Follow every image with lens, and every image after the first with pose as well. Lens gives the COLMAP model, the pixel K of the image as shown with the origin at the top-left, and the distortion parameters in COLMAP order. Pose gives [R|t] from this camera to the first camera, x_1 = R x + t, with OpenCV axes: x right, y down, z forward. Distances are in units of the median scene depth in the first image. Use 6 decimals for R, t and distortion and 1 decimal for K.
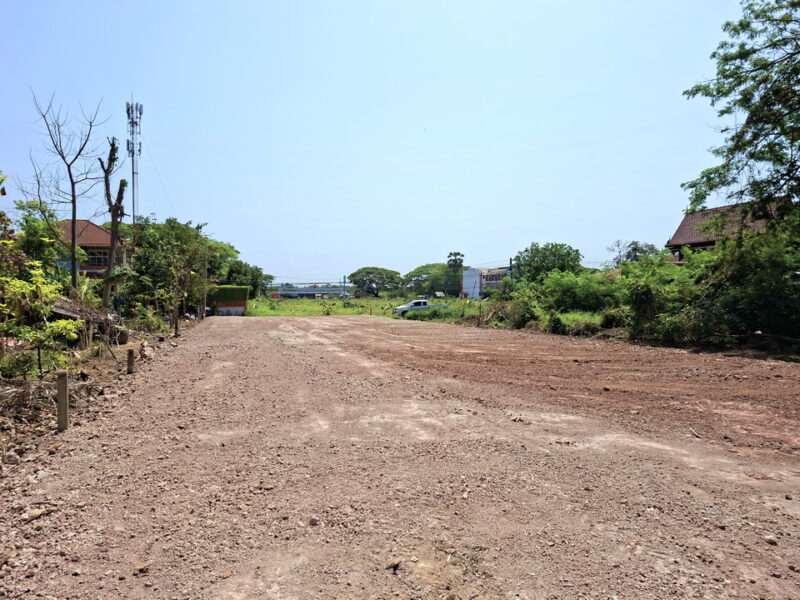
lens RADIAL K [[549.0, 0, 395.5], [0, 549.0, 292.2], [0, 0, 1]] dist [0.025974, -0.025971]
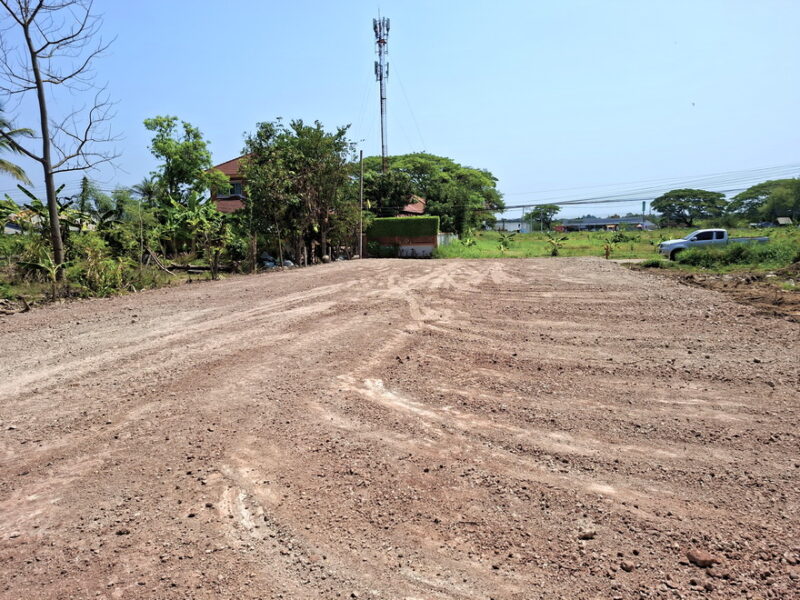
lens RADIAL K [[549.0, 0, 396.8], [0, 549.0, 299.6], [0, 0, 1]] dist [0.025974, -0.025971]
pose [[0.858572, 0.040918, -0.511057, 0.017899], [0.027121, 0.991790, 0.124971, 0.002034], [0.511975, -0.121157, 0.850413, 0.104590]]
